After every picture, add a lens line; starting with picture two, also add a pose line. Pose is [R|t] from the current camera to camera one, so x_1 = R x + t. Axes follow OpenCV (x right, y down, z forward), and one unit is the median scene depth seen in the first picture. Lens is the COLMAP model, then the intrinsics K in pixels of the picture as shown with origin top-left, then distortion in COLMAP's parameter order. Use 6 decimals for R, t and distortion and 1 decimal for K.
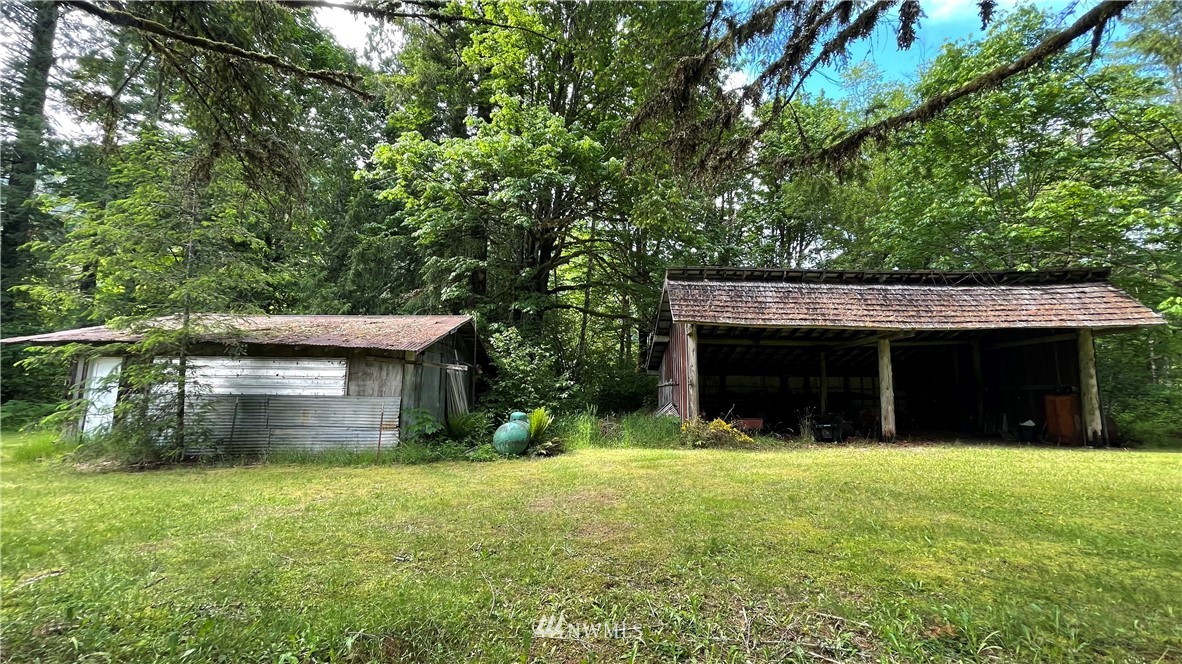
lens RADIAL K [[478.8, 0, 591.0], [0, 478.8, 332.0], [0, 0, 1]] dist [0.000348, 0.000338]
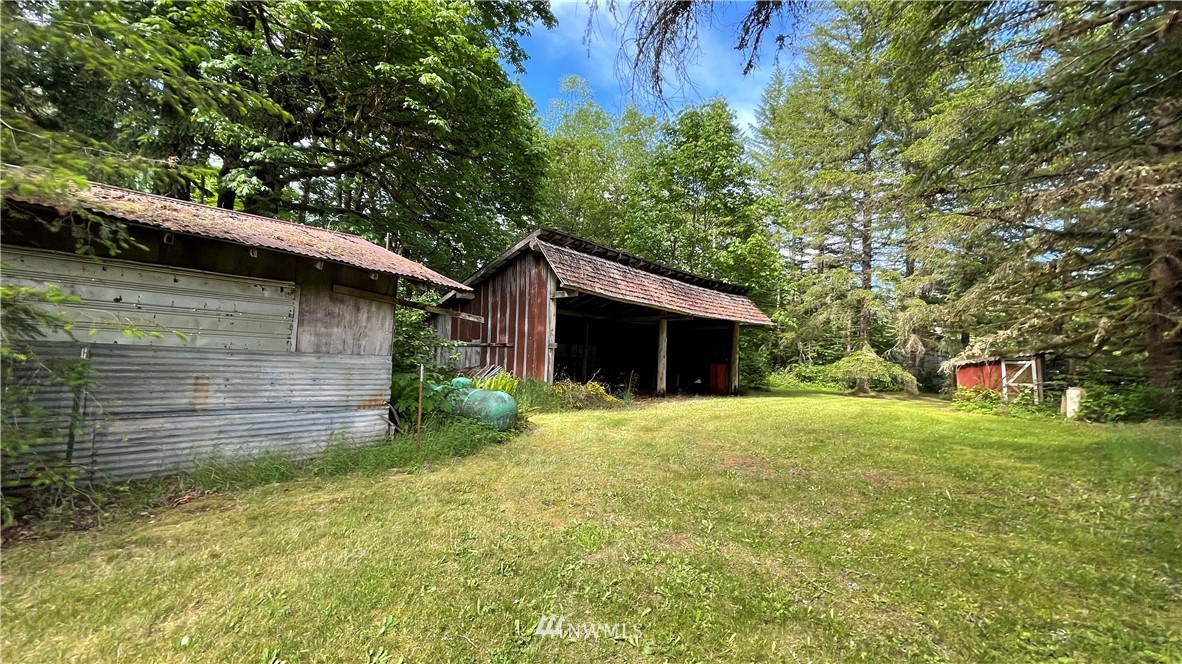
lens RADIAL K [[478.8, 0, 591.0], [0, 478.8, 332.0], [0, 0, 1]] dist [0.000348, 0.000338]
pose [[0.668145, 0.063228, 0.741339, -0.516355], [-0.125102, 0.991744, 0.028166, 0.039294], [-0.733438, -0.111562, 0.670539, 0.285679]]
